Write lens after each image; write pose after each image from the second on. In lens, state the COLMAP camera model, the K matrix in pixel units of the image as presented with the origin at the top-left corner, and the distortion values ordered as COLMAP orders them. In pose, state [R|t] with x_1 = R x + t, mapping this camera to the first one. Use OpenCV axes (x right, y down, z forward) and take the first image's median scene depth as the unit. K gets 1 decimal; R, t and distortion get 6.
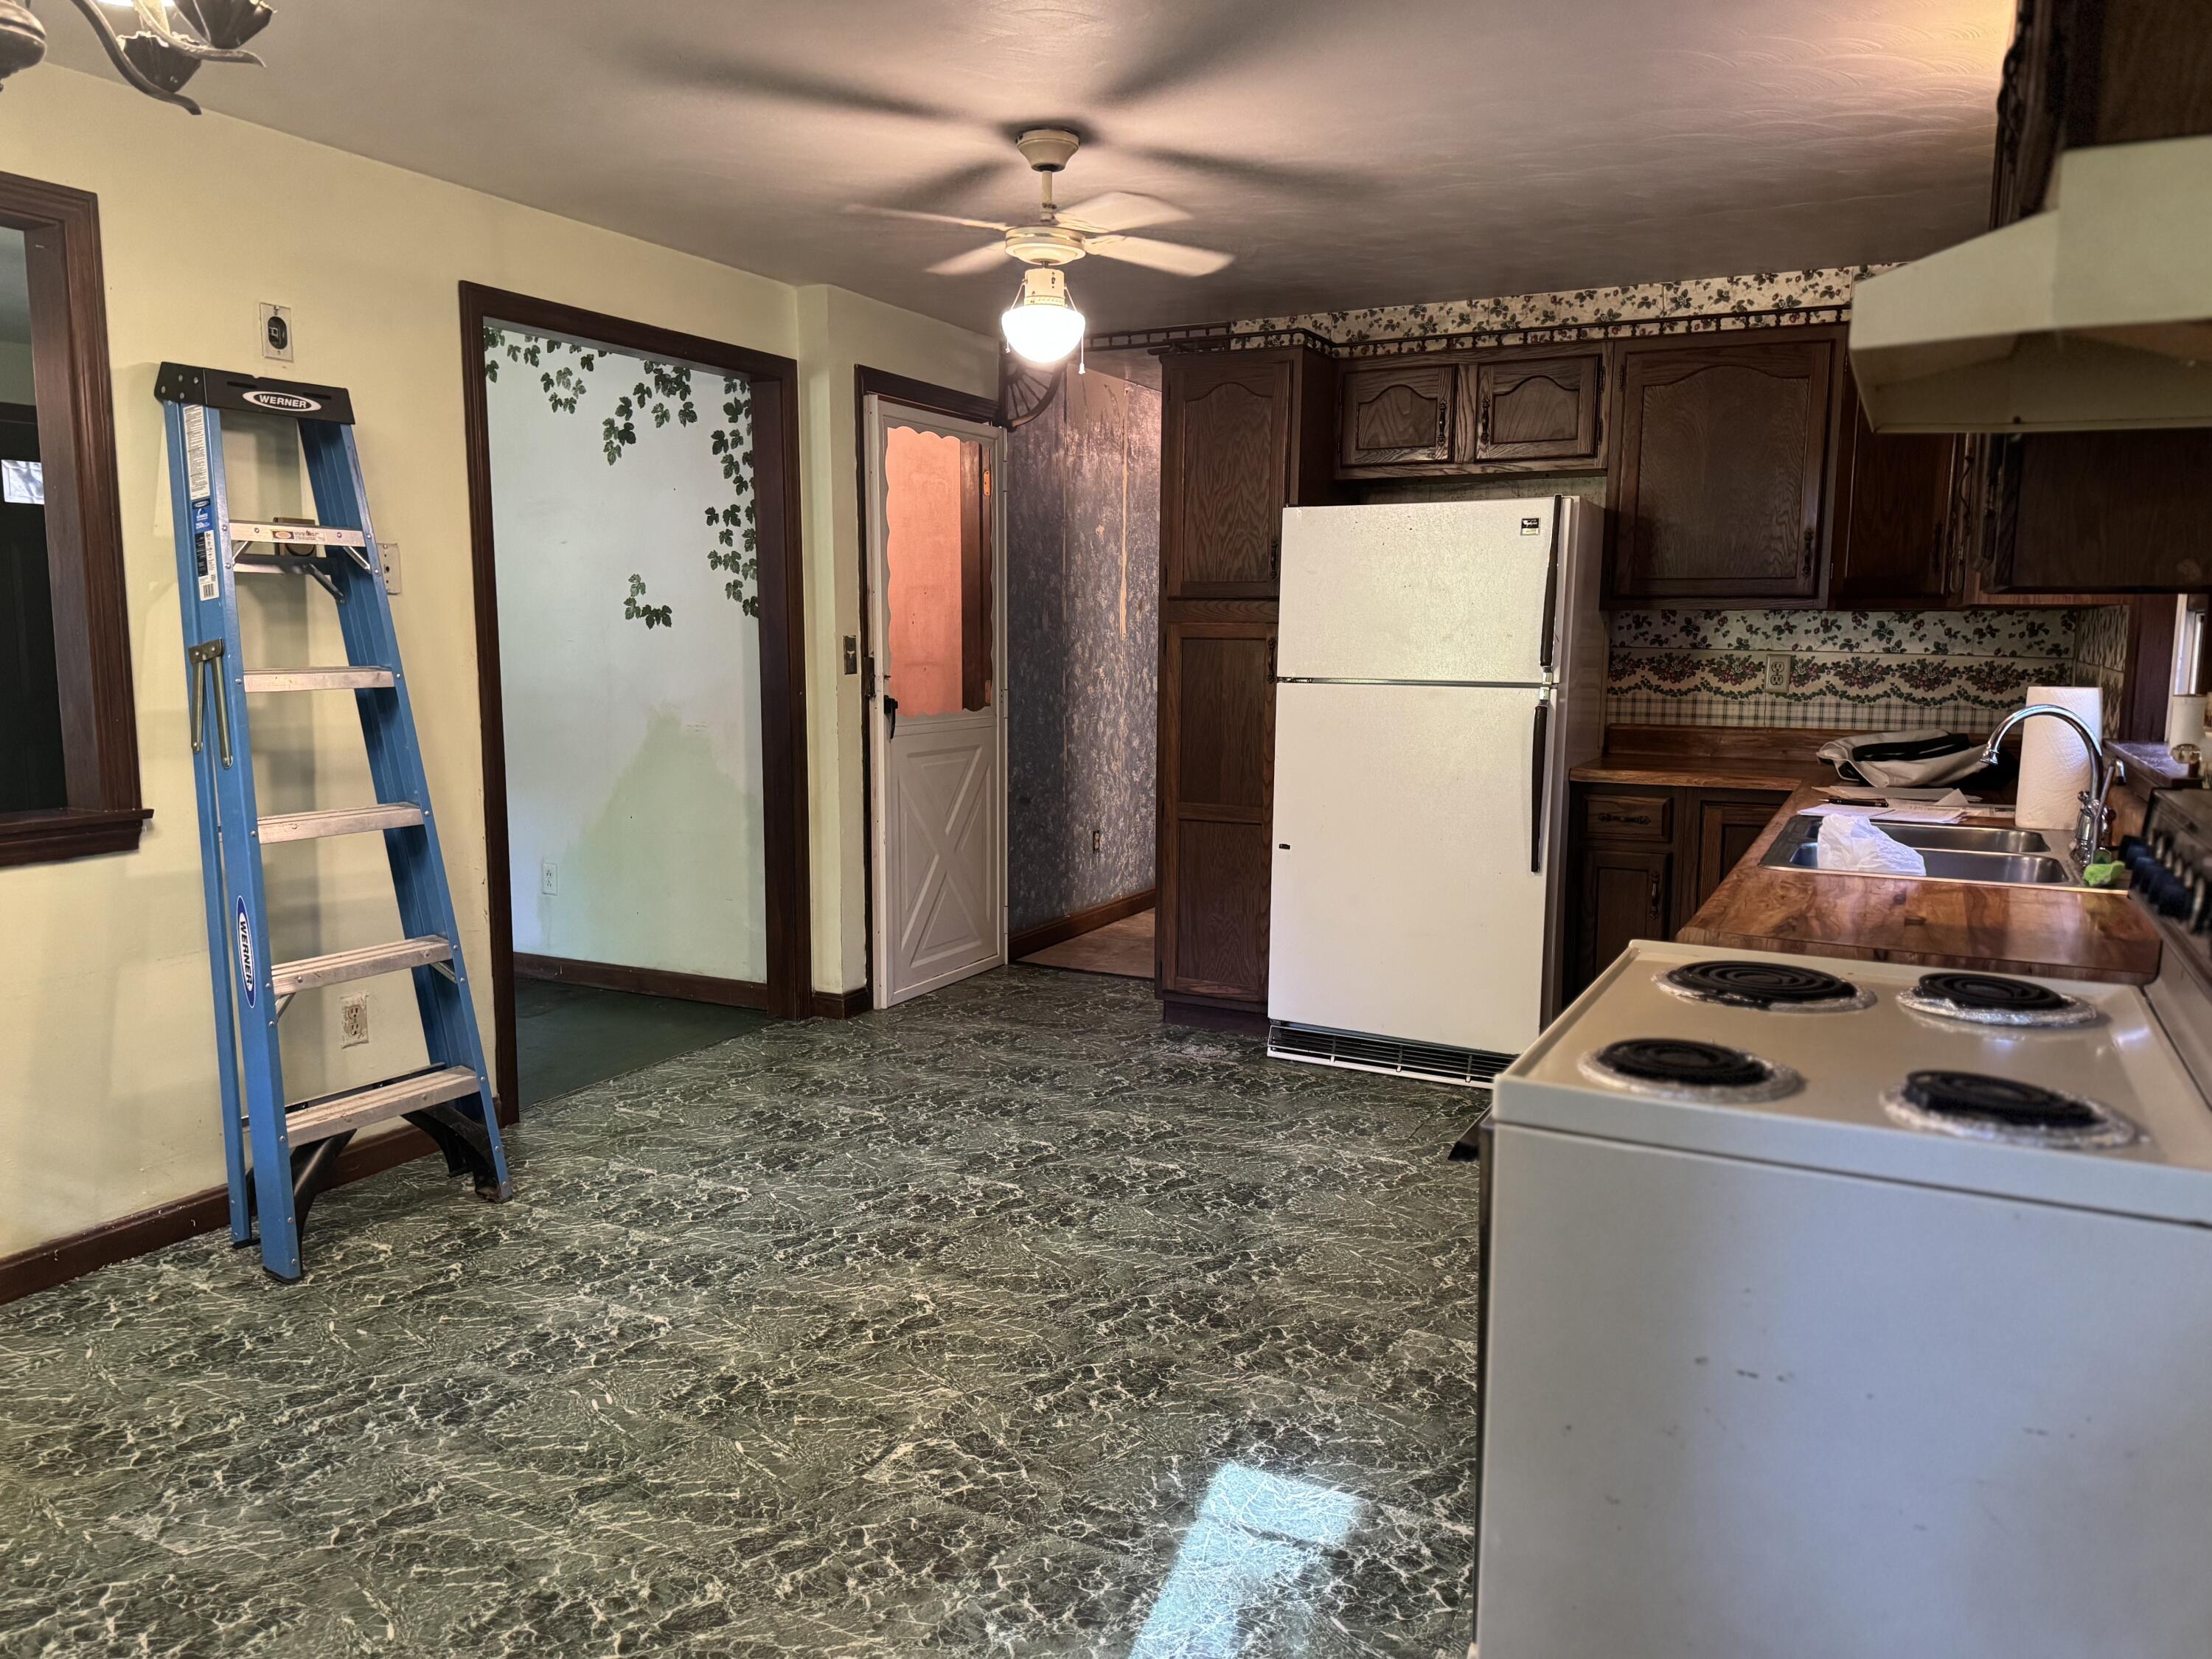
lens RADIAL K [[1587.0, 0, 1099.0], [0, 1587.0, 838.7], [0, 0, 1]] dist [0.018125, -0.034886]
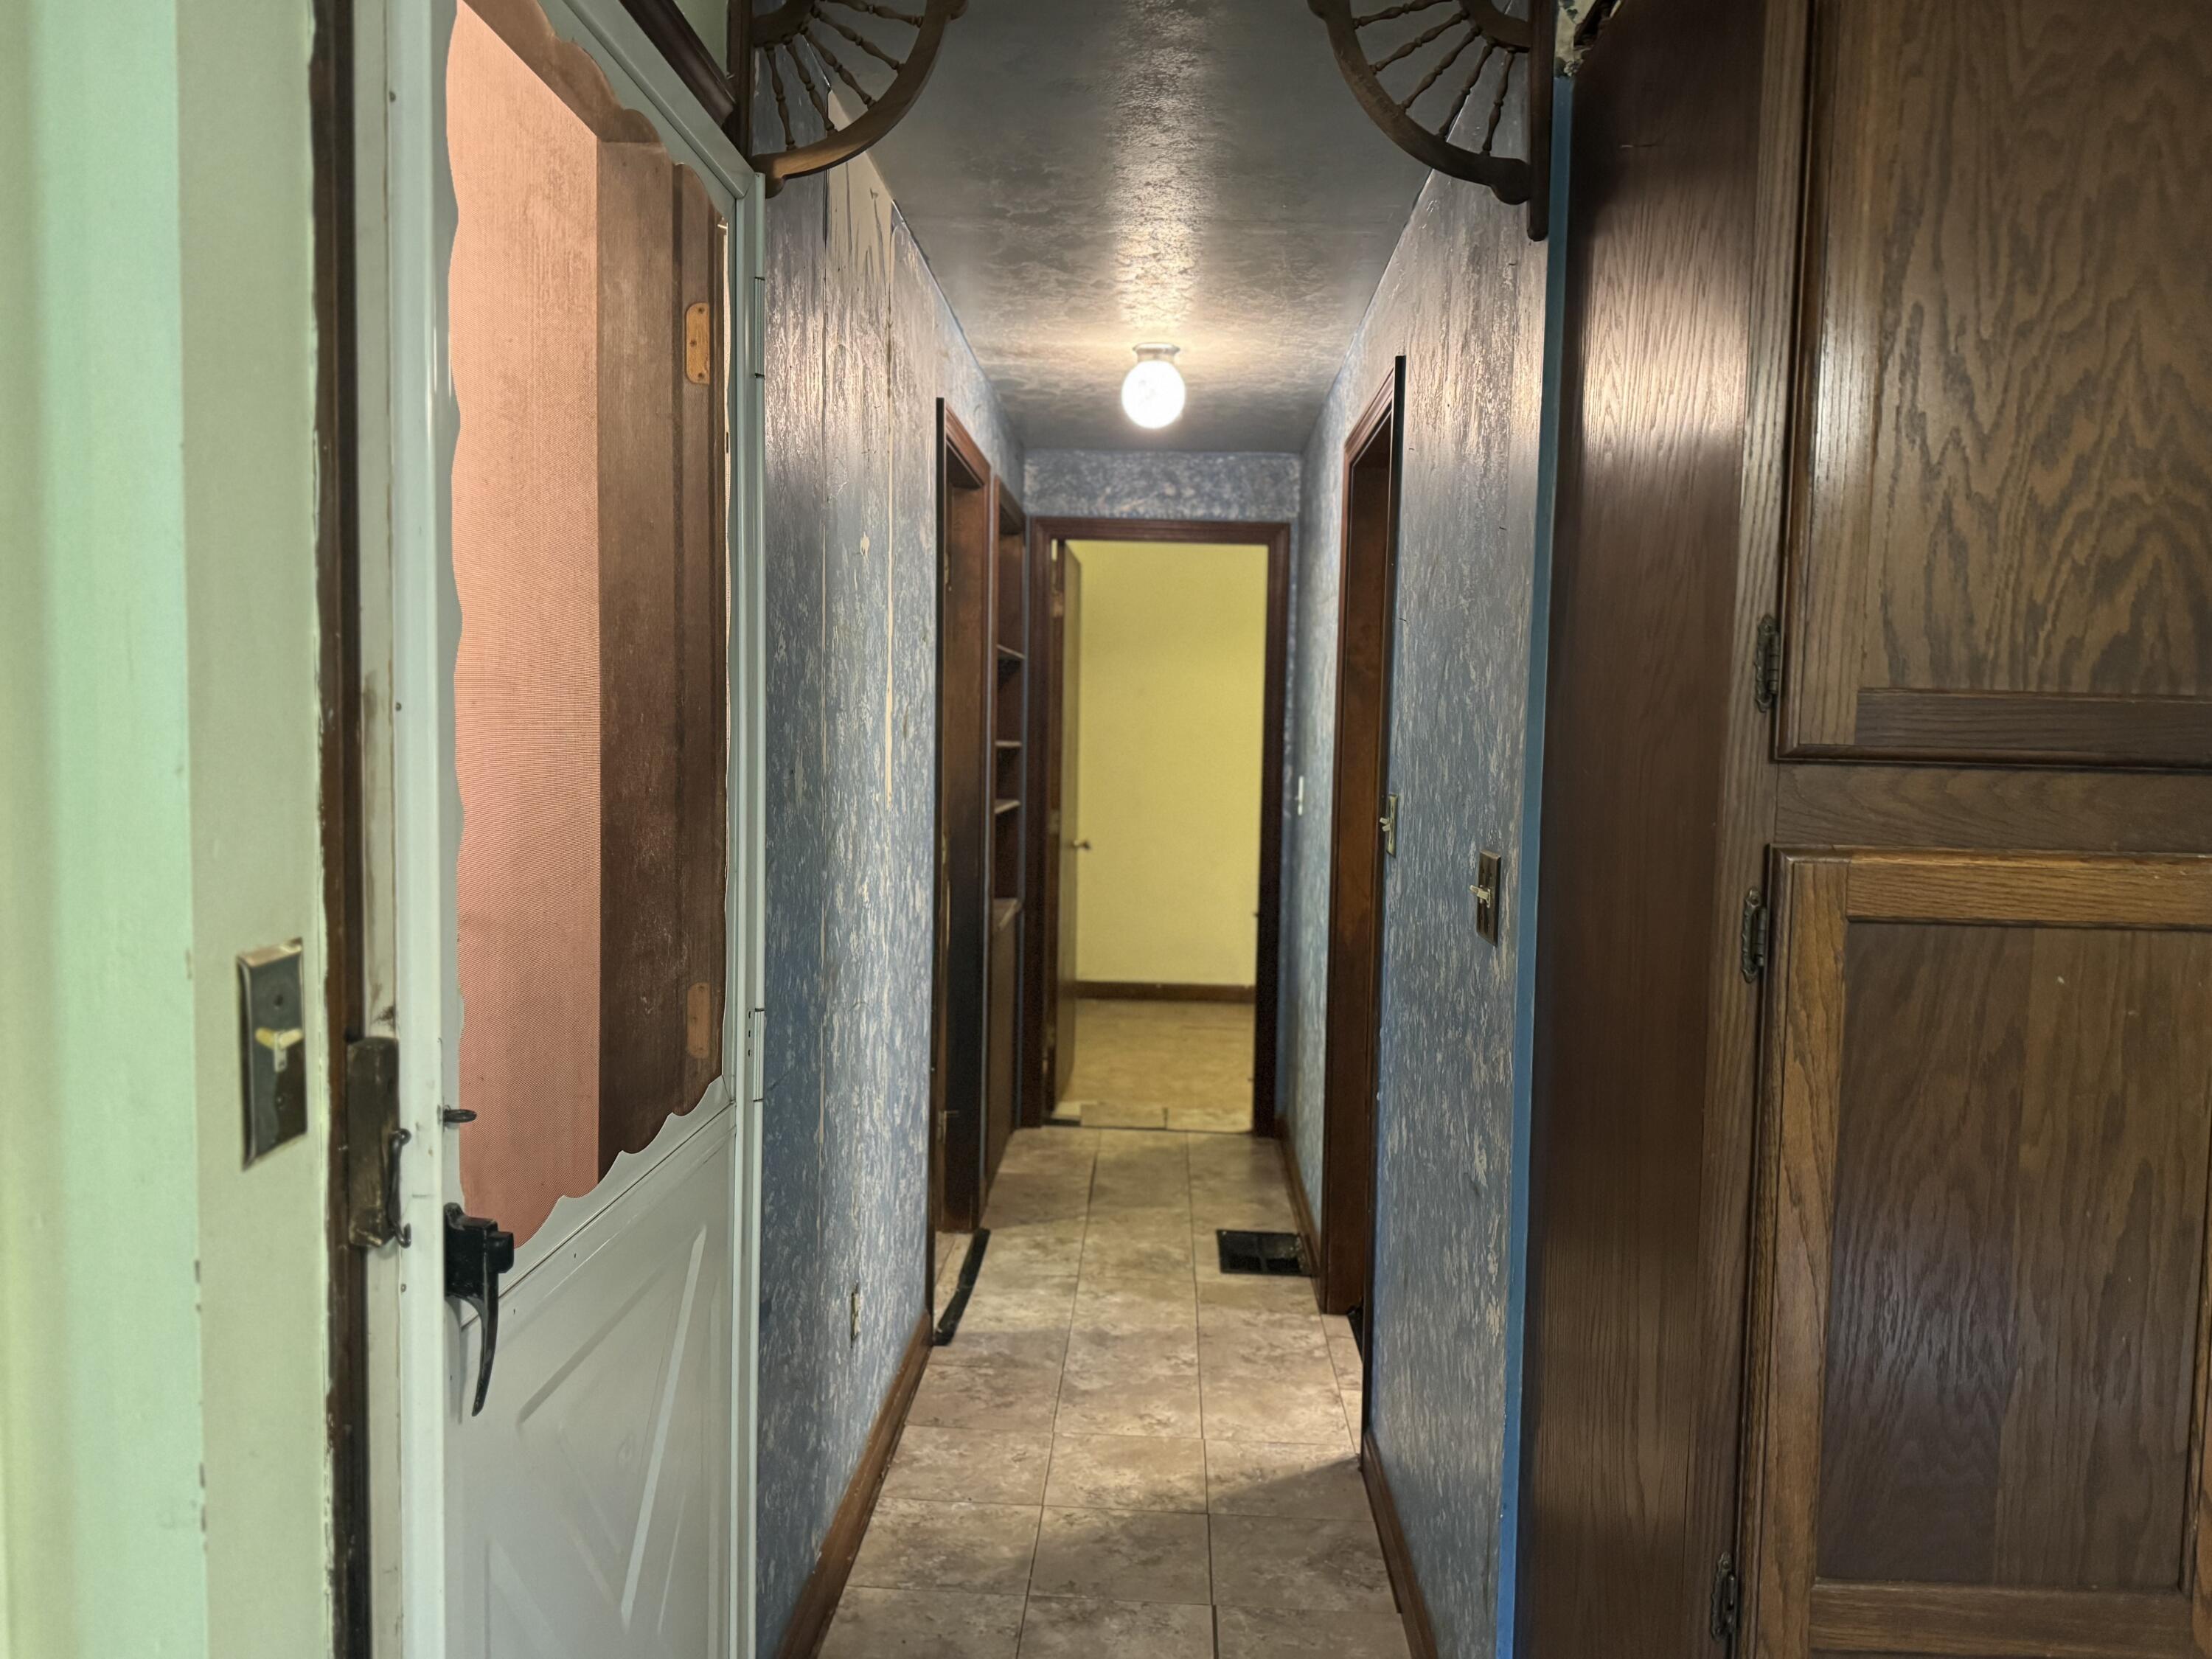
lens RADIAL K [[1587.0, 0, 1117.6], [0, 1587.0, 833.7], [0, 0, 1]] dist [0.018125, -0.034886]
pose [[0.907276, -0.019377, 0.420089, -0.224545], [0.044684, 0.997725, -0.050484, -0.196757], [-0.418155, 0.064574, 0.906077, 1.230125]]
